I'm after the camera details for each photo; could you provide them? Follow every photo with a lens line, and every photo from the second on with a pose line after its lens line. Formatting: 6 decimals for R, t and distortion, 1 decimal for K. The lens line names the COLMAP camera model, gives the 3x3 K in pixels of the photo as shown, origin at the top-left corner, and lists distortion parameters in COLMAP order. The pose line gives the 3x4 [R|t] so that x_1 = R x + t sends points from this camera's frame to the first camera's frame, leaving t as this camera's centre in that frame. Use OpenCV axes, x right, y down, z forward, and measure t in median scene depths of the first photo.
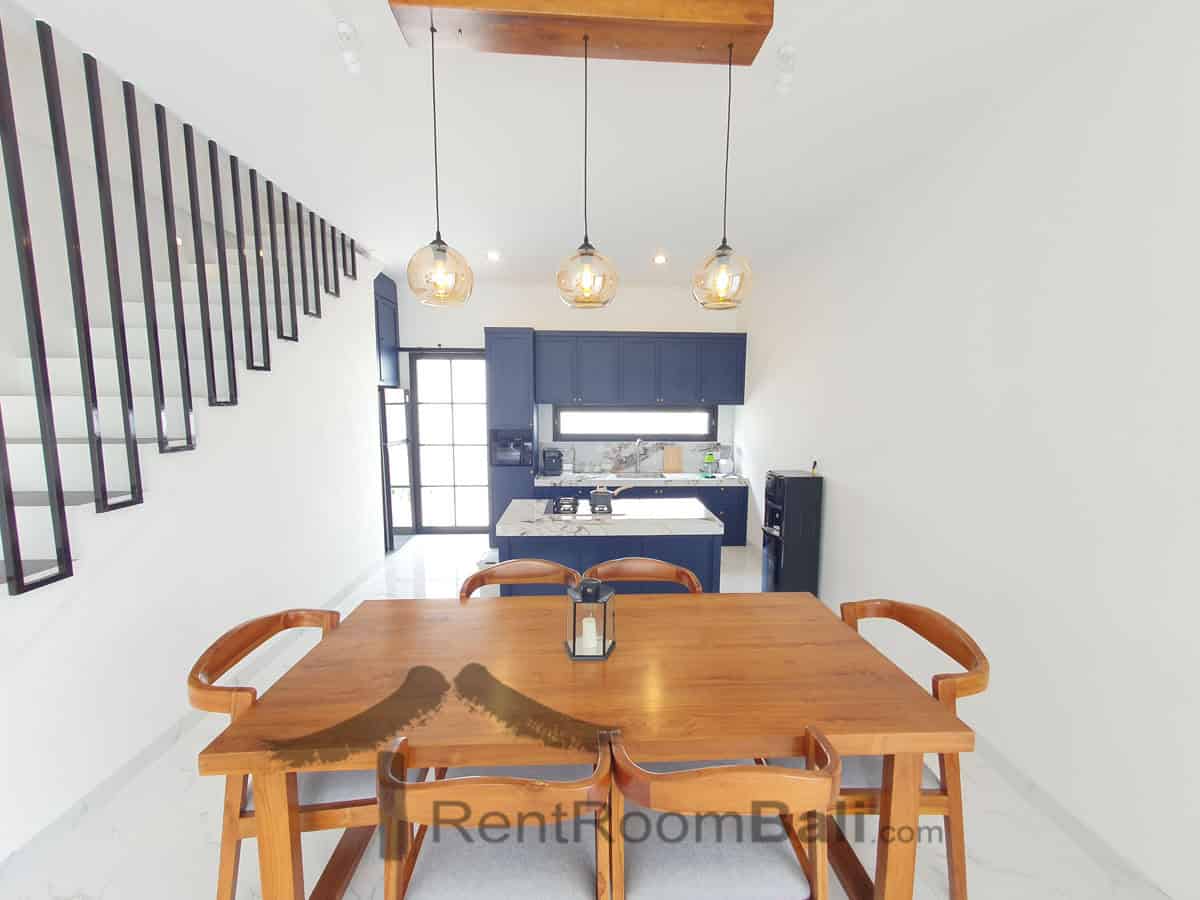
lens RADIAL K [[468.9, 0, 600.0], [0, 468.9, 450.0], [0, 0, 1]] dist [-0.000313, 0.000227]
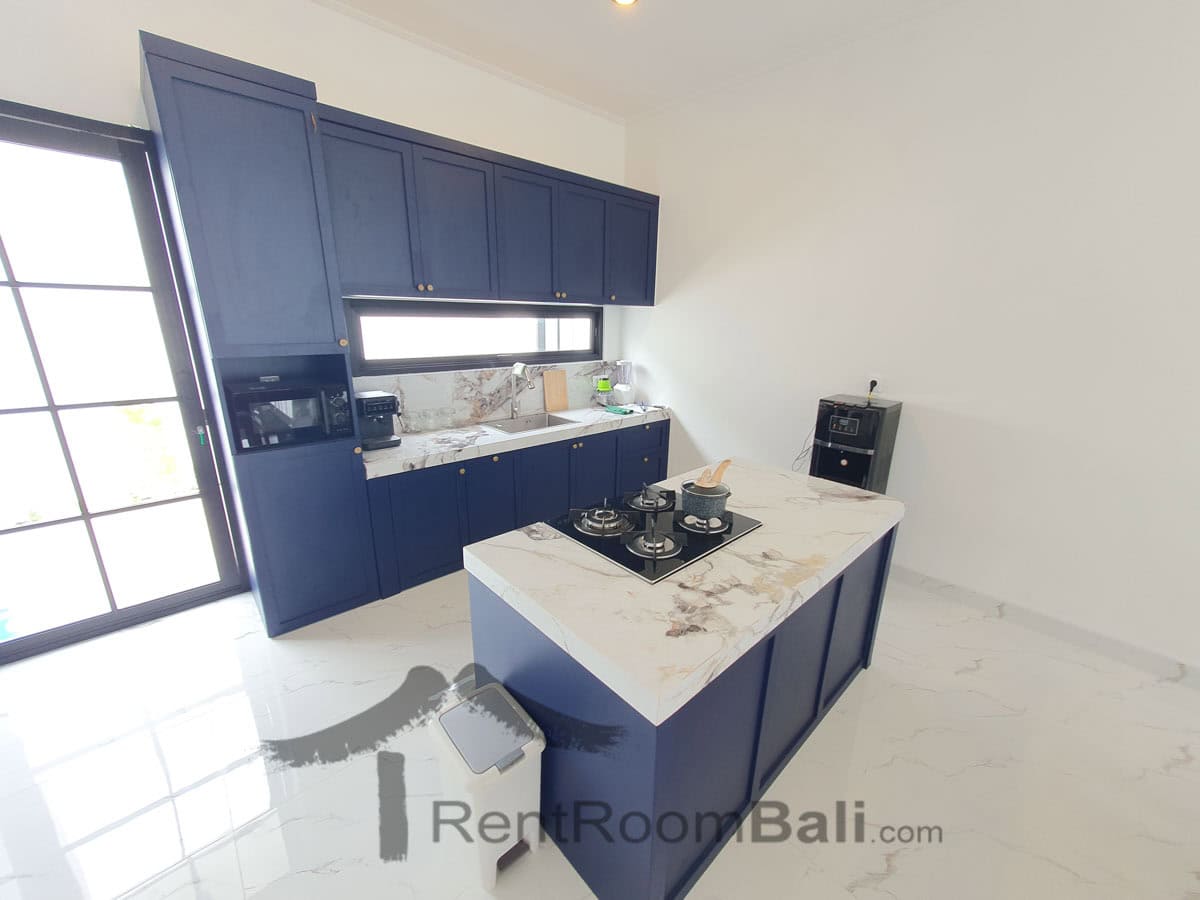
lens RADIAL K [[468.9, 0, 600.0], [0, 468.9, 450.0], [0, 0, 1]] dist [-0.000313, 0.000227]
pose [[0.768185, -0.171071, 0.616949, -0.219166], [0.056497, 0.977994, 0.200837, -0.027743], [-0.637730, -0.119424, 0.760945, 0.451502]]
